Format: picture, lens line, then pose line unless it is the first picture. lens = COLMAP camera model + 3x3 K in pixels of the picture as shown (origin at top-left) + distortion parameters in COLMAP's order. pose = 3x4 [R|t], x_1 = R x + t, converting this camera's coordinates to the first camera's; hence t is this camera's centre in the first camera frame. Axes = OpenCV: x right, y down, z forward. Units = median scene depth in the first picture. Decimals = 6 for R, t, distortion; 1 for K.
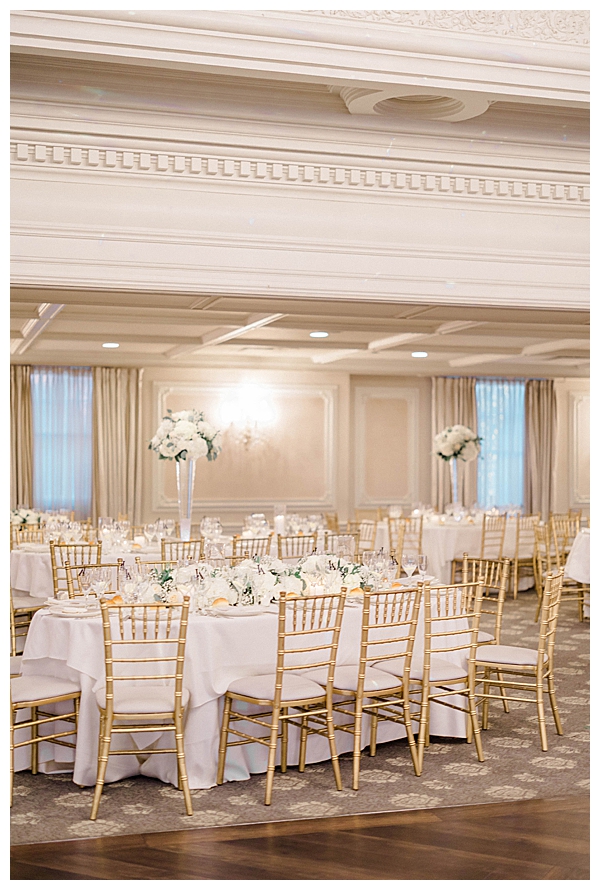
lens RADIAL K [[1281.8, 0, 300.0], [0, 1281.8, 445.0], [0, 0, 1]] dist [-0.039487, -0.030291]
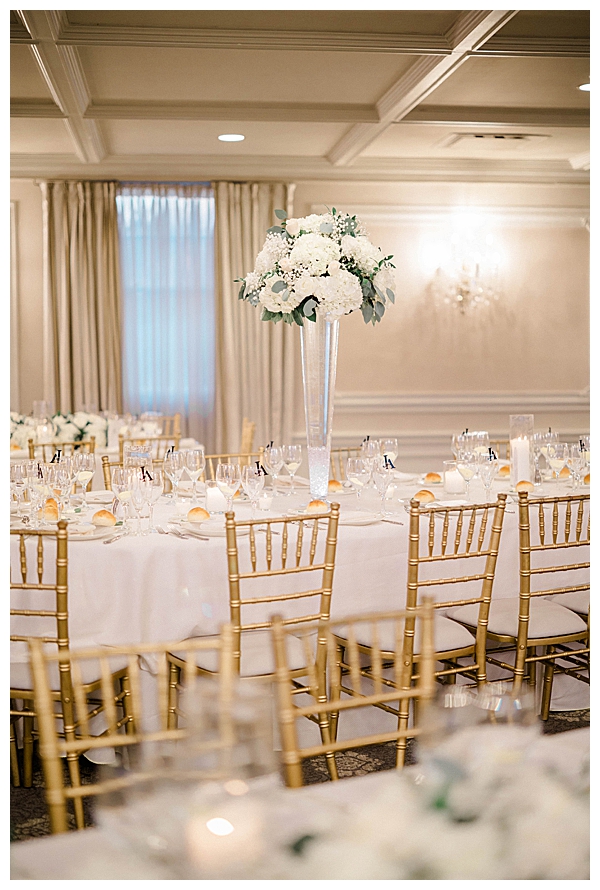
lens RADIAL K [[1281.8, 0, 300.0], [0, 1281.8, 445.0], [0, 0, 1]] dist [-0.039487, -0.030291]
pose [[0.984461, 0.008115, -0.175413, -0.009921], [0.008277, 0.995677, 0.092517, 0.009592], [0.175405, -0.092532, 0.980138, 0.384861]]
